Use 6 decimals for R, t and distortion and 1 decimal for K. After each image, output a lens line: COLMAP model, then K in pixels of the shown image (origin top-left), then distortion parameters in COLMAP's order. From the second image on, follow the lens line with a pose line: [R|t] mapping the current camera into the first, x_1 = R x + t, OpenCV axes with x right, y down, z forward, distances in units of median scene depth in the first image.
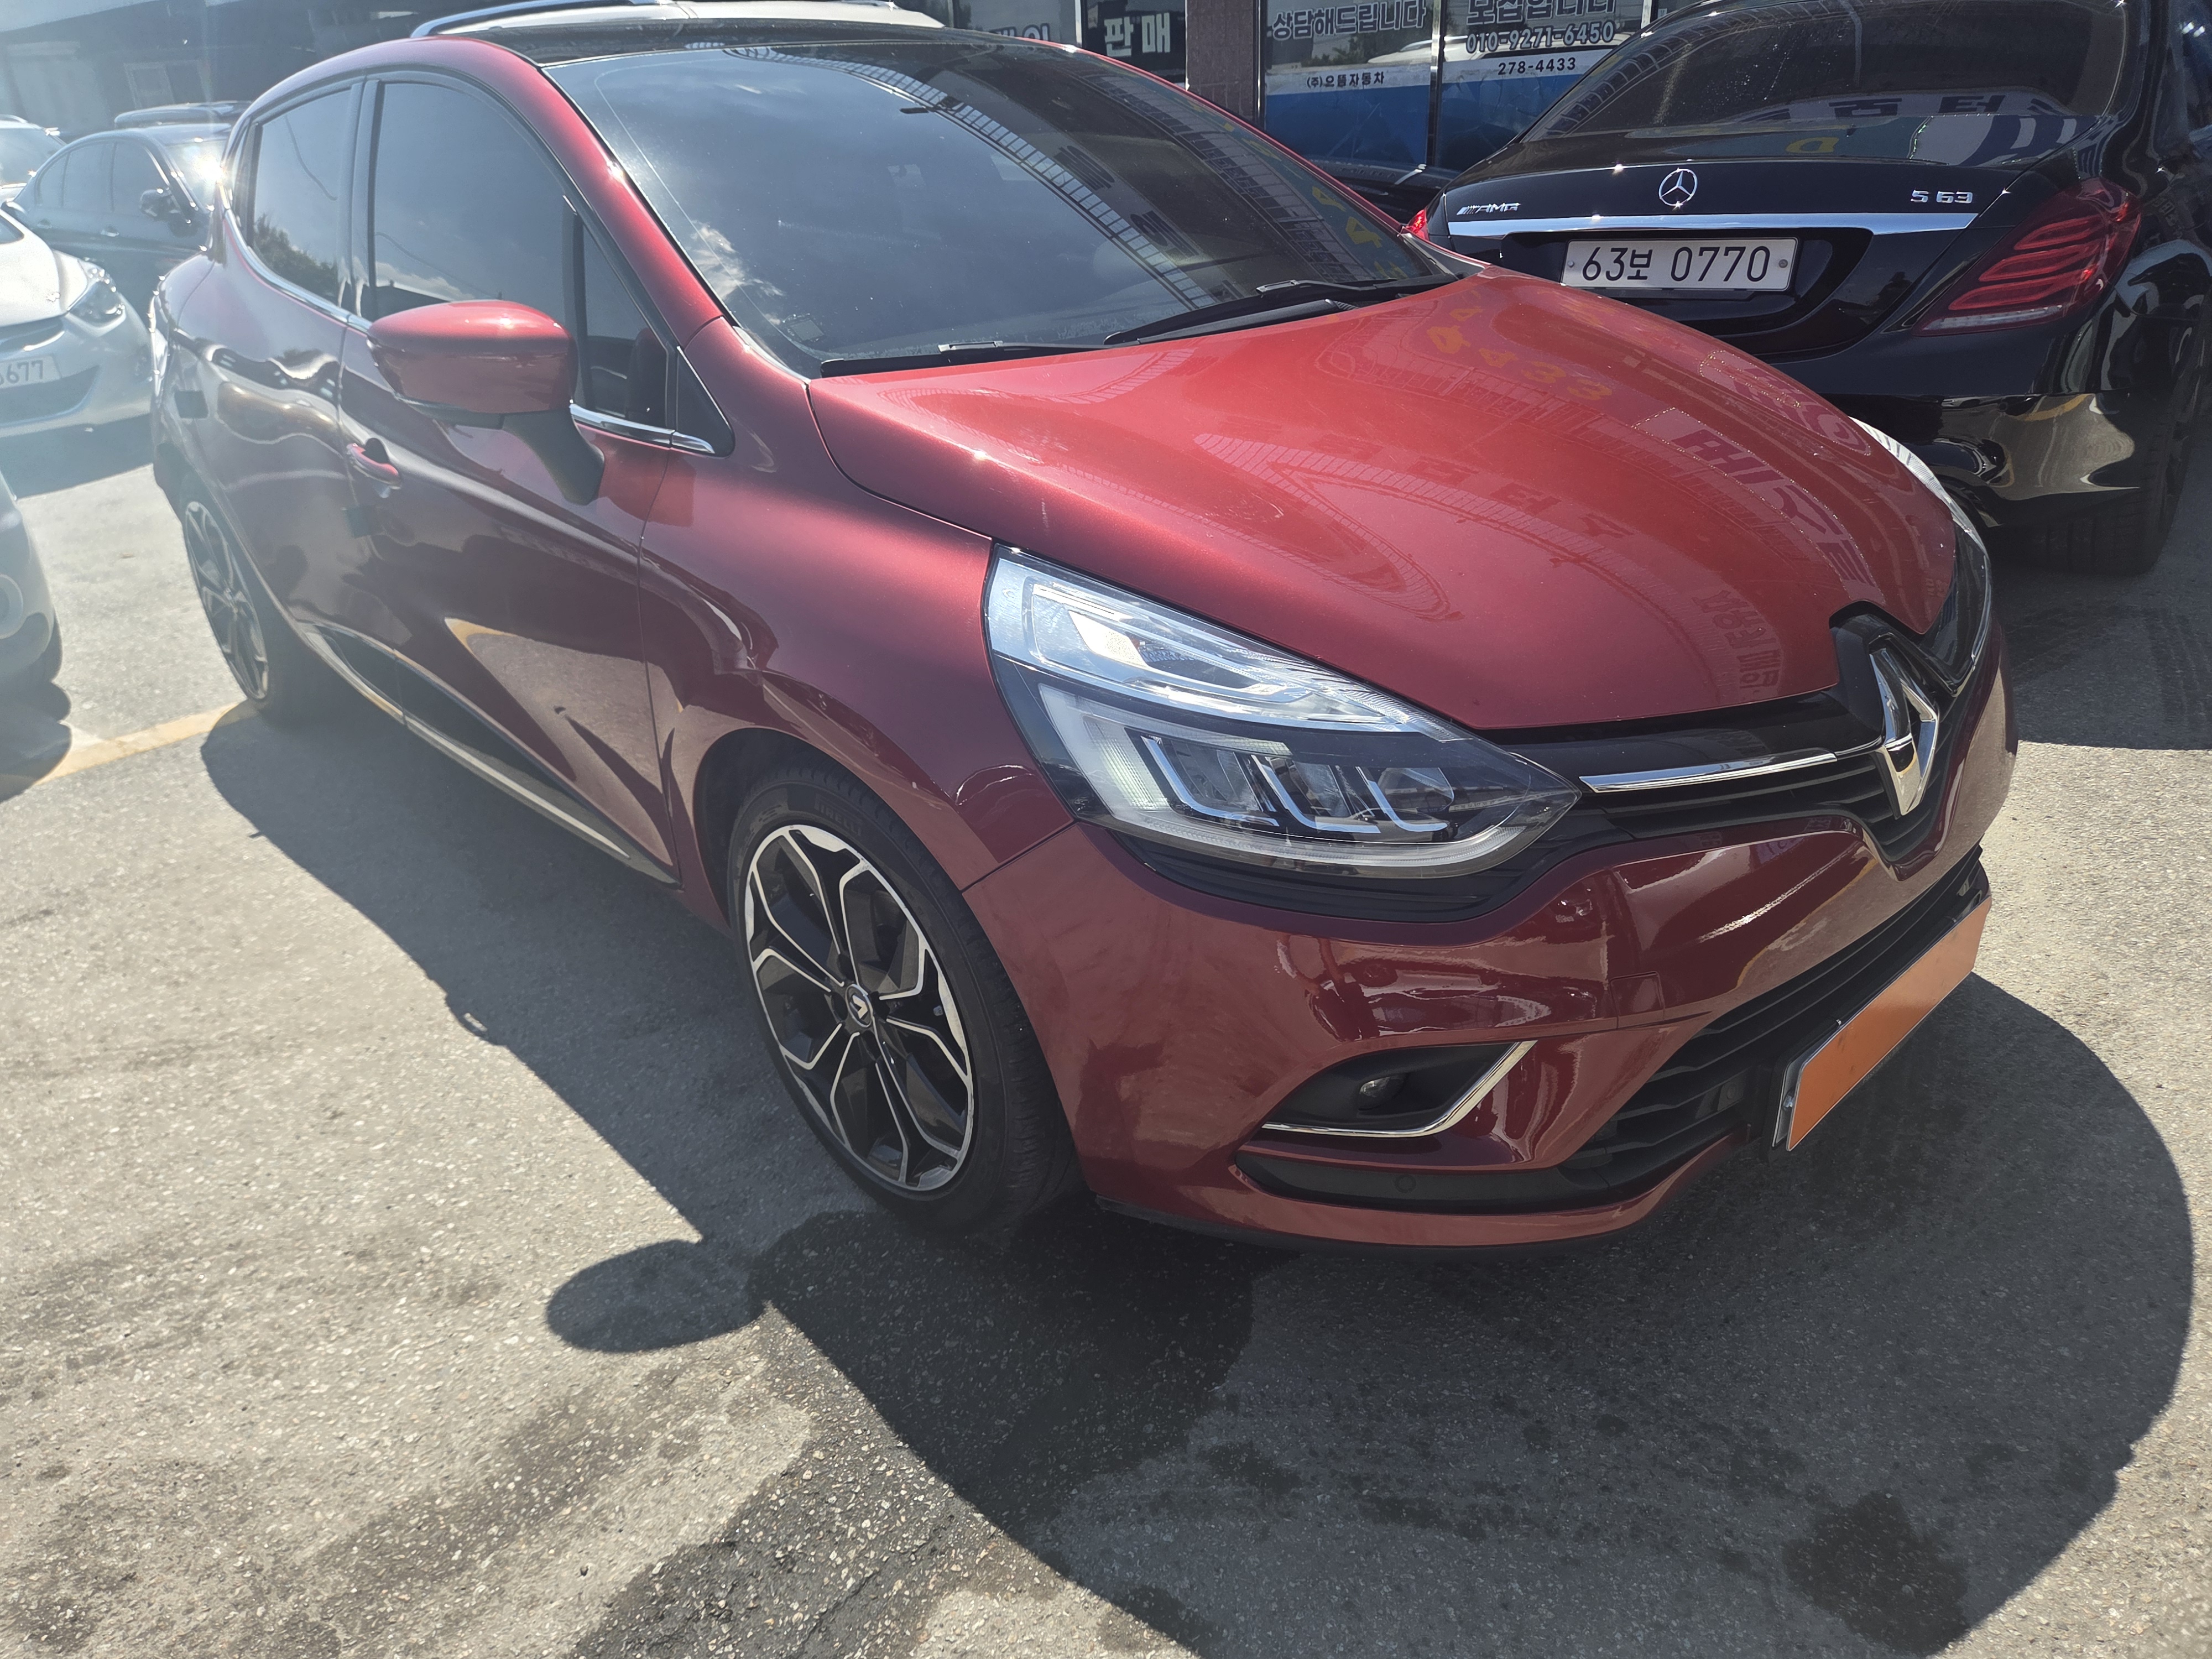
lens RADIAL K [[1518.3, 0, 1098.2], [0, 1518.3, 846.6], [0, 0, 1]] dist [0.021818, -0.020377]
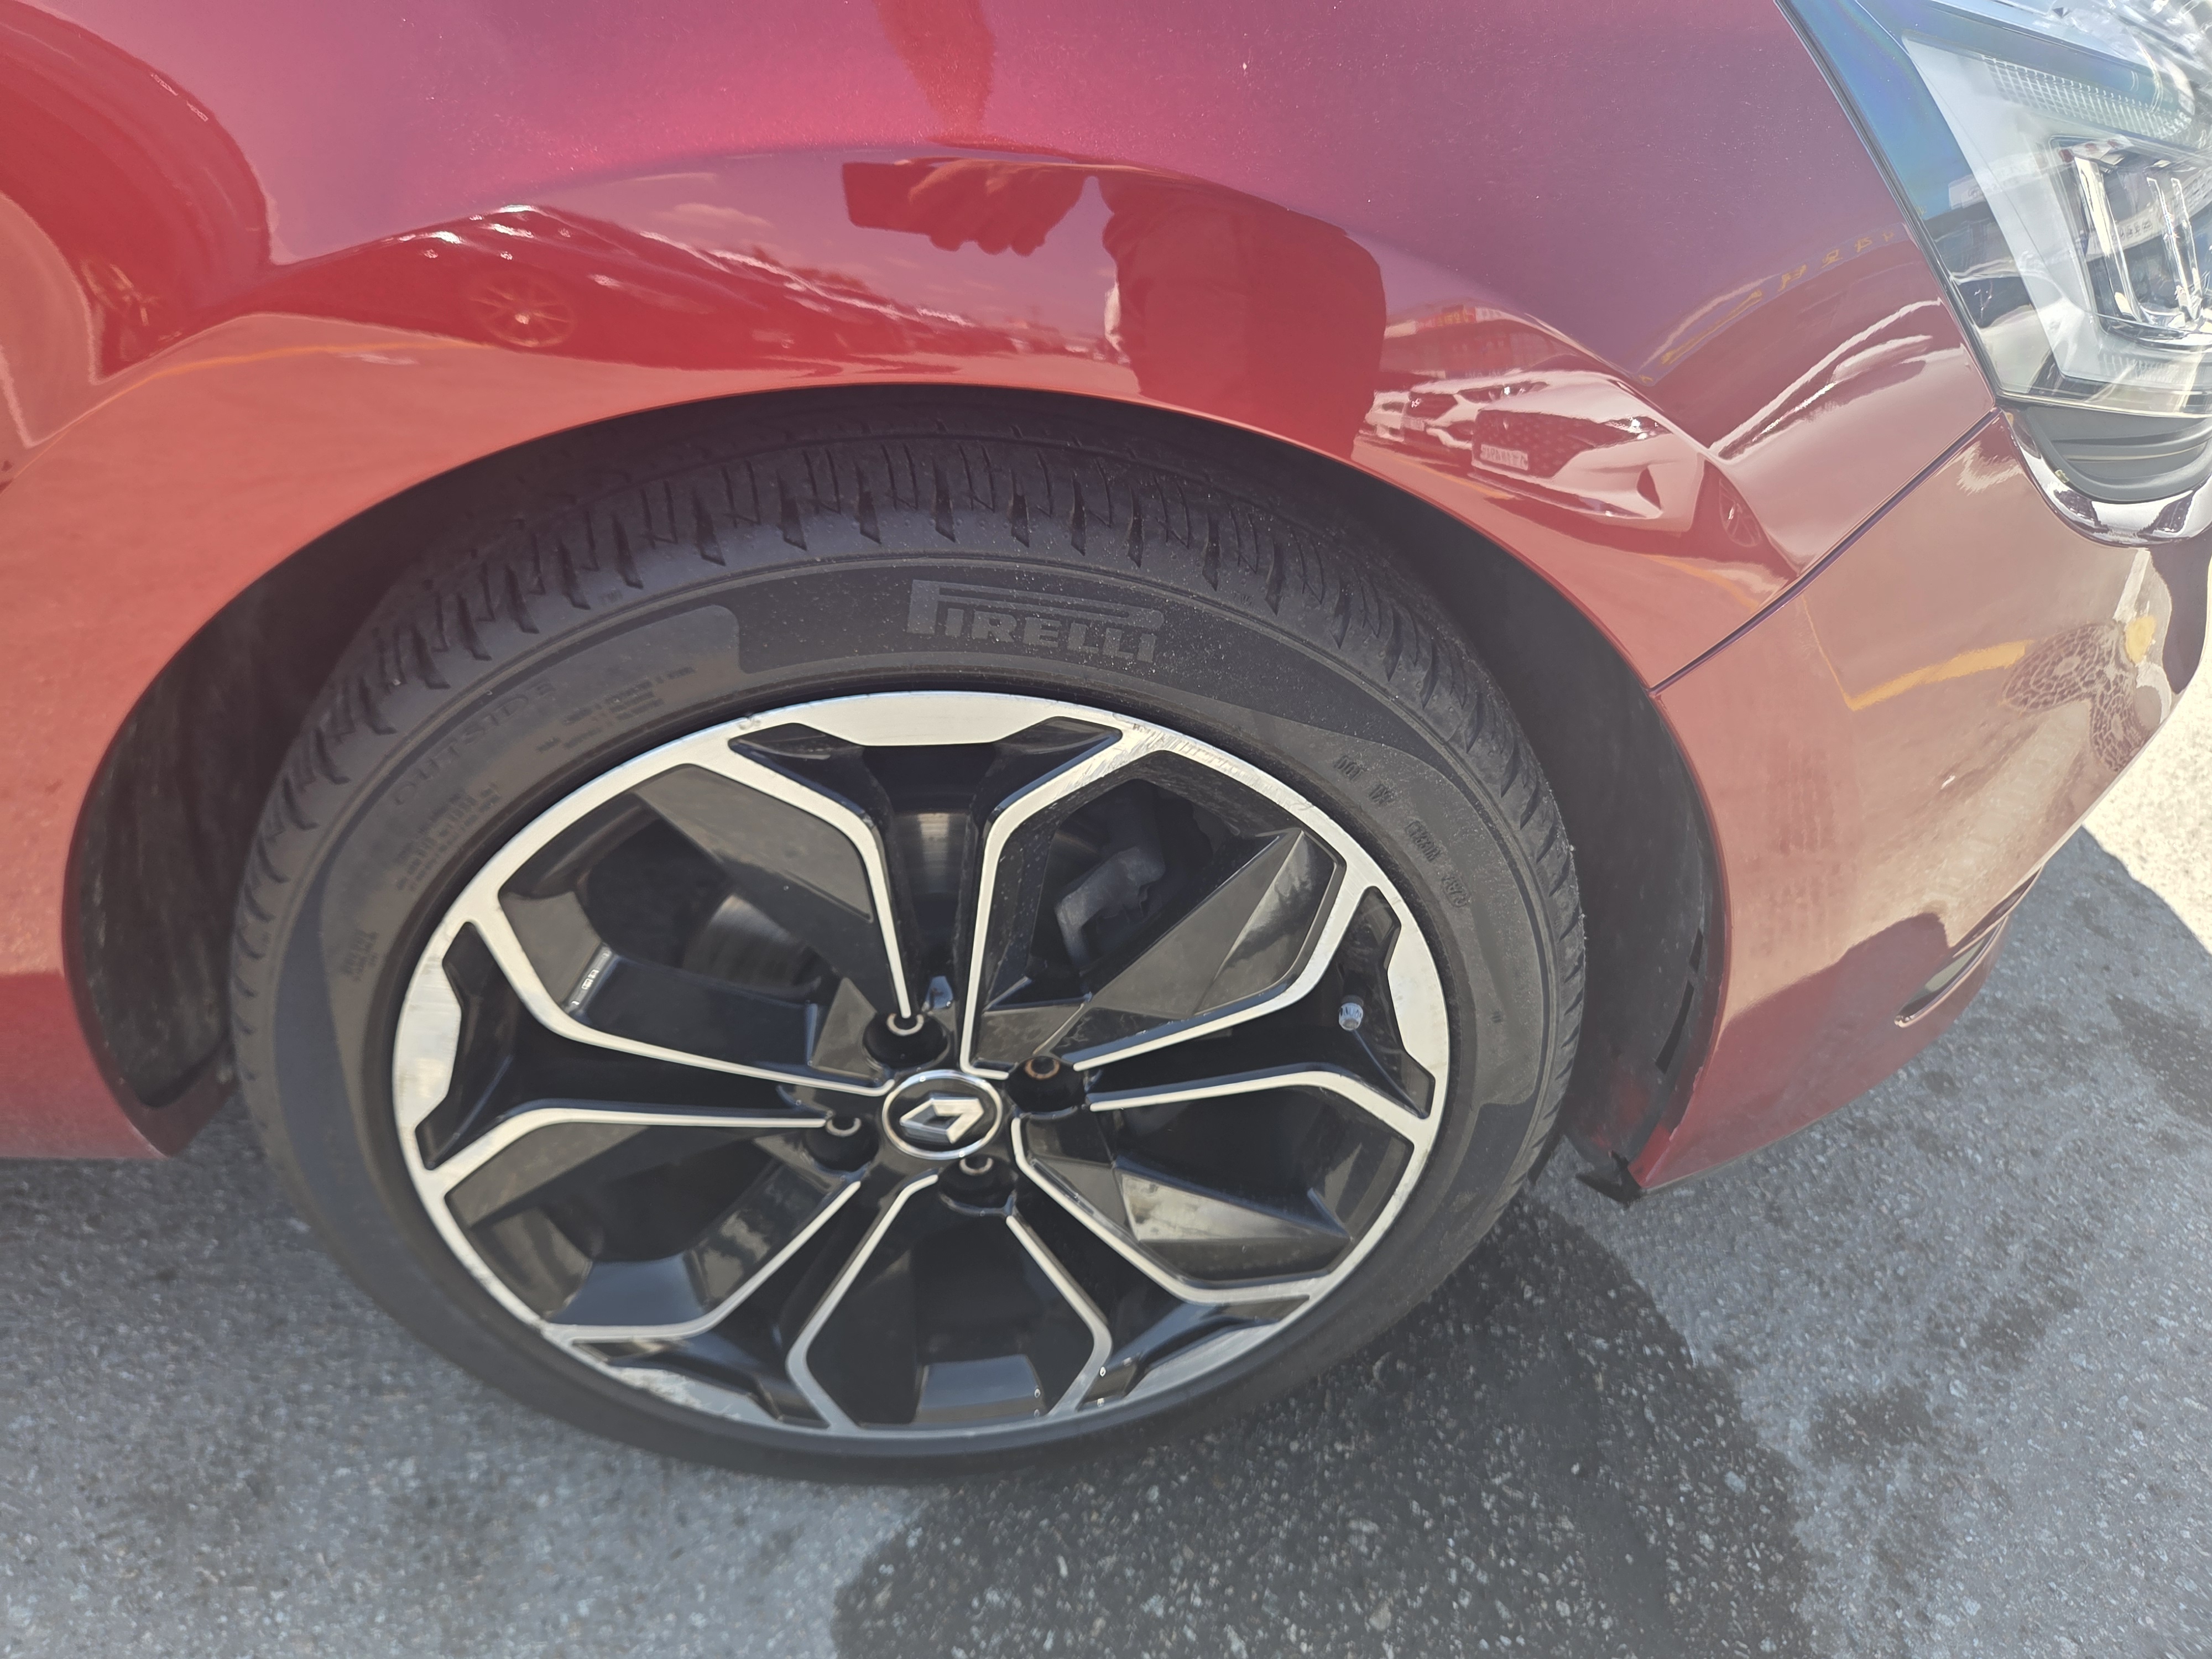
lens RADIAL K [[1518.3, 0, 1098.2], [0, 1518.3, 846.6], [0, 0, 1]] dist [0.021818, -0.020377]
pose [[0.603433, -0.384393, 0.698649, -0.409985], [0.232153, 0.922878, 0.307249, -0.073373], [-0.762872, -0.023211, 0.646132, 0.784648]]
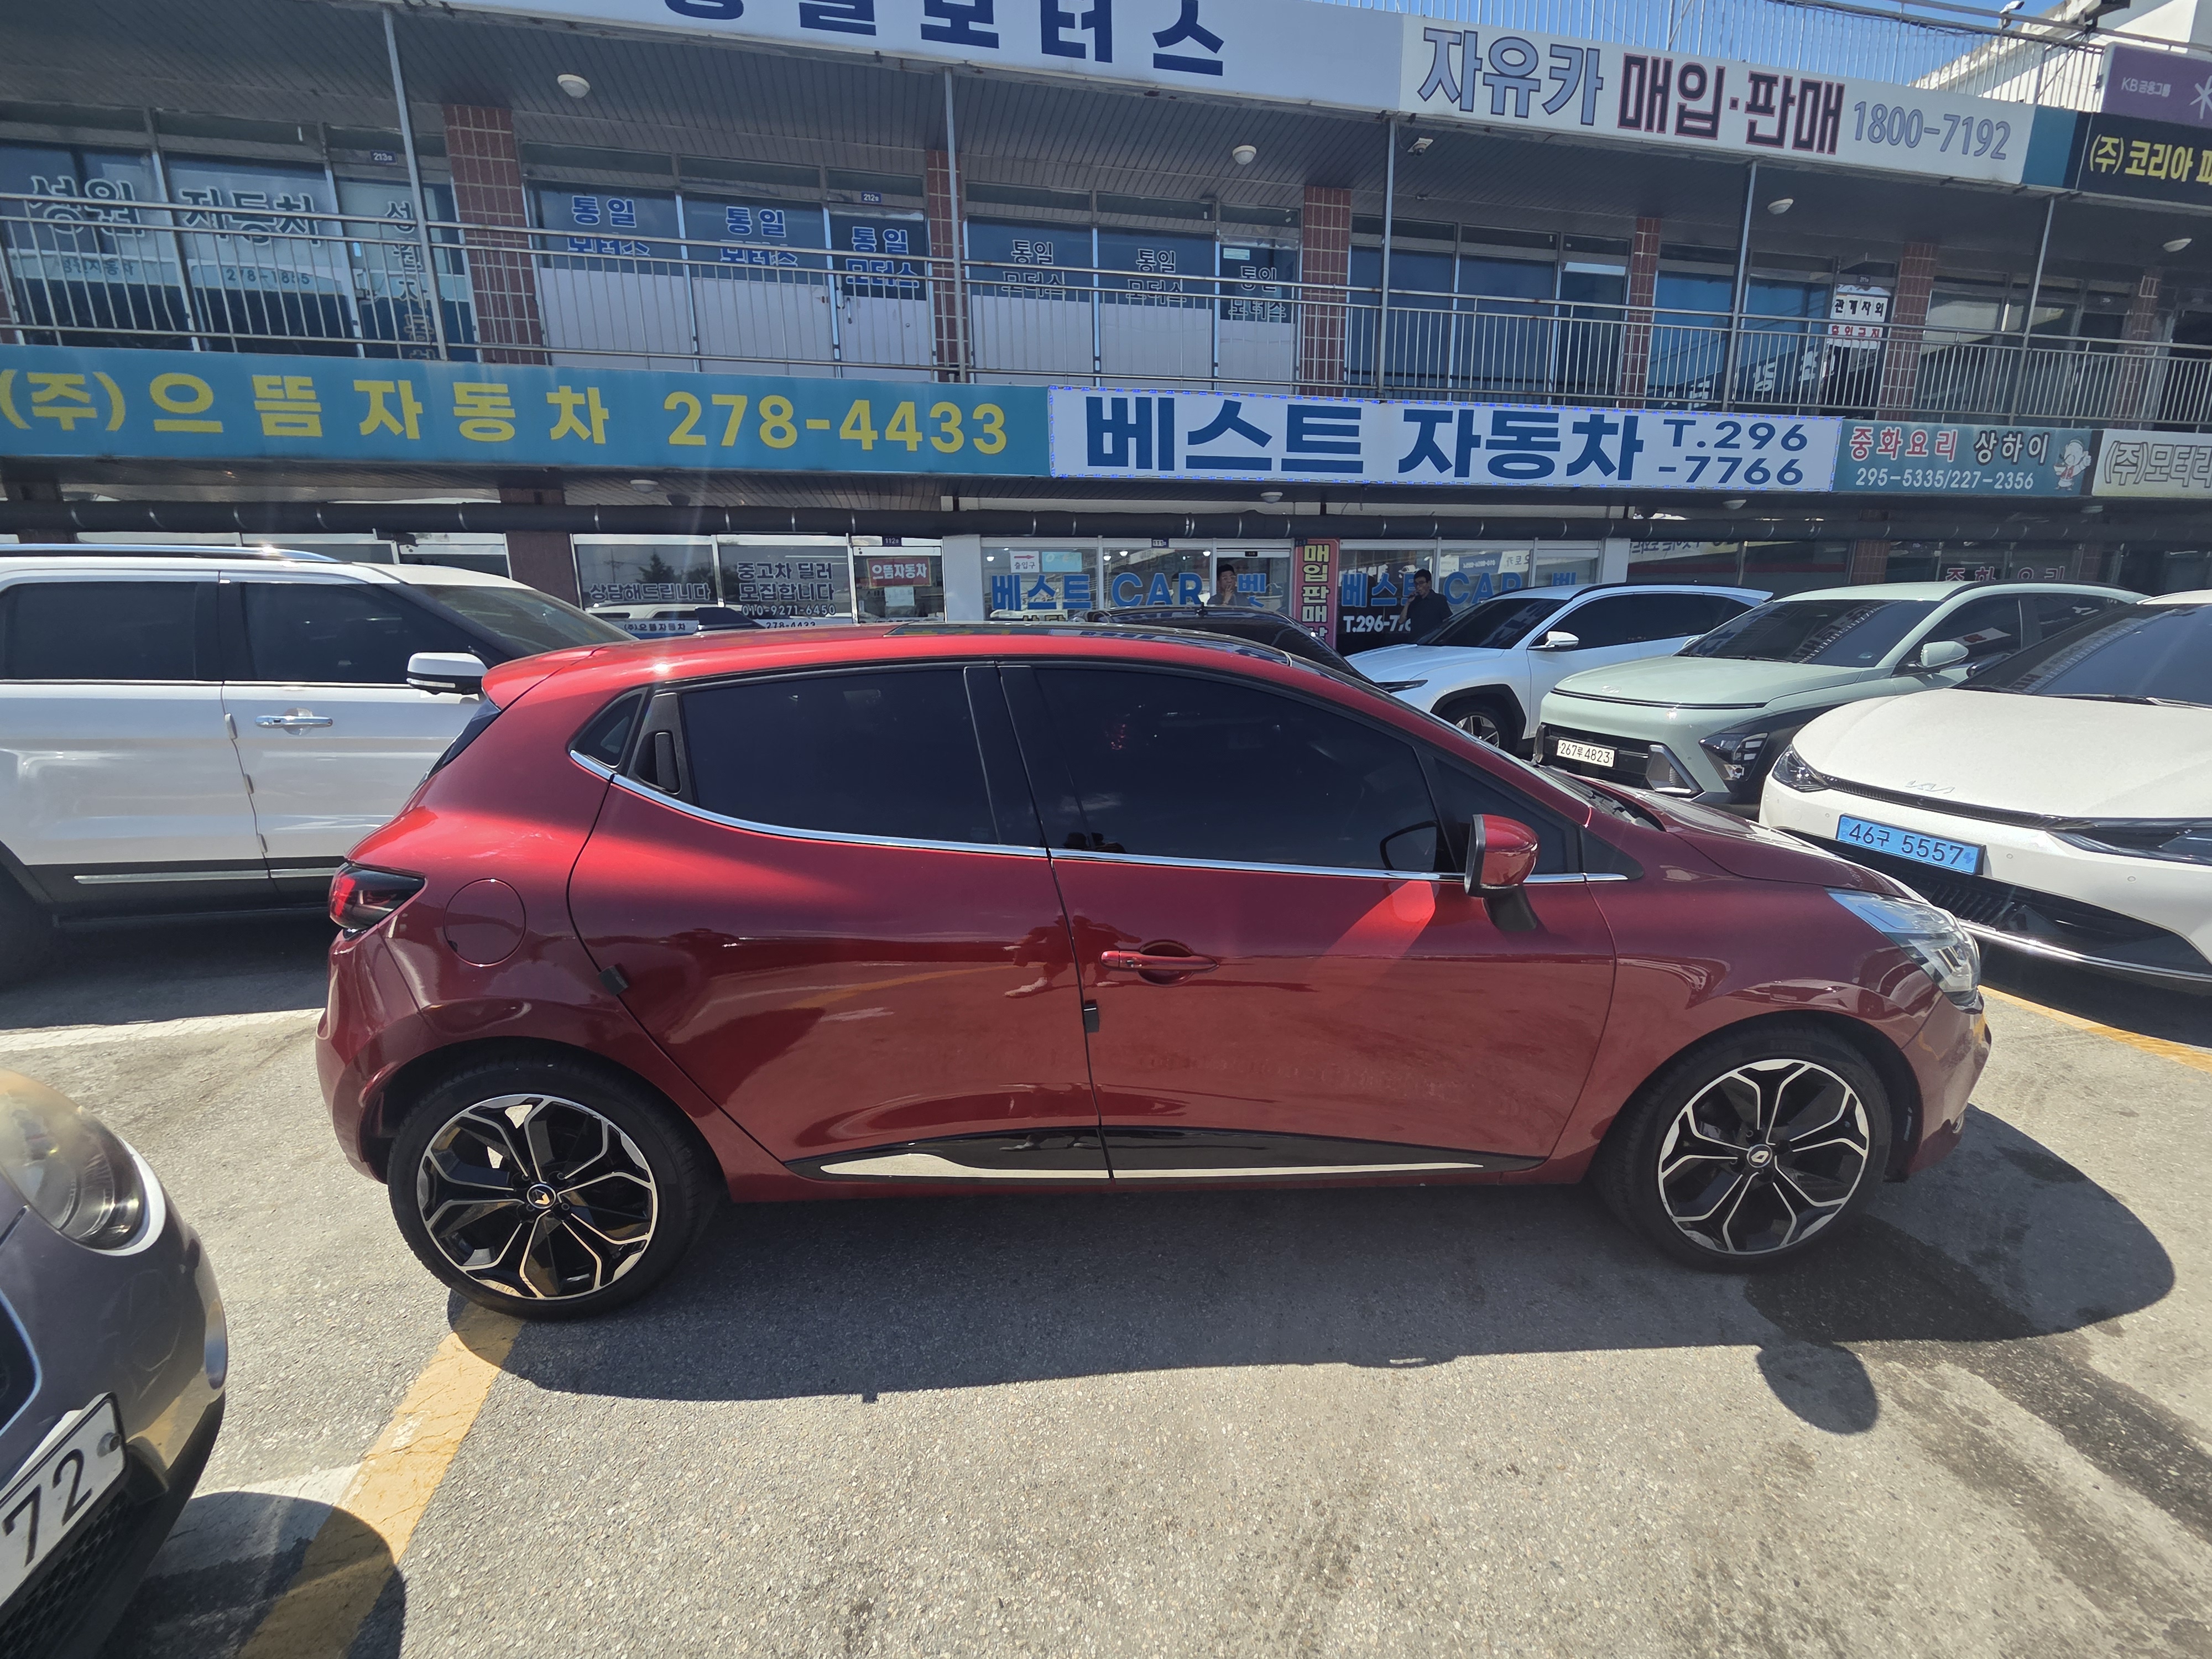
lens RADIAL K [[912.7, 0, 1119.2], [0, 912.7, 824.2], [0, 0, 1]] dist [0.010115, 0.000018]
pose [[0.630606, -0.125004, 0.765970, -1.570955], [0.319831, 0.941100, -0.109725, -0.431900], [-0.707138, 0.314174, 0.633443, 0.782180]]
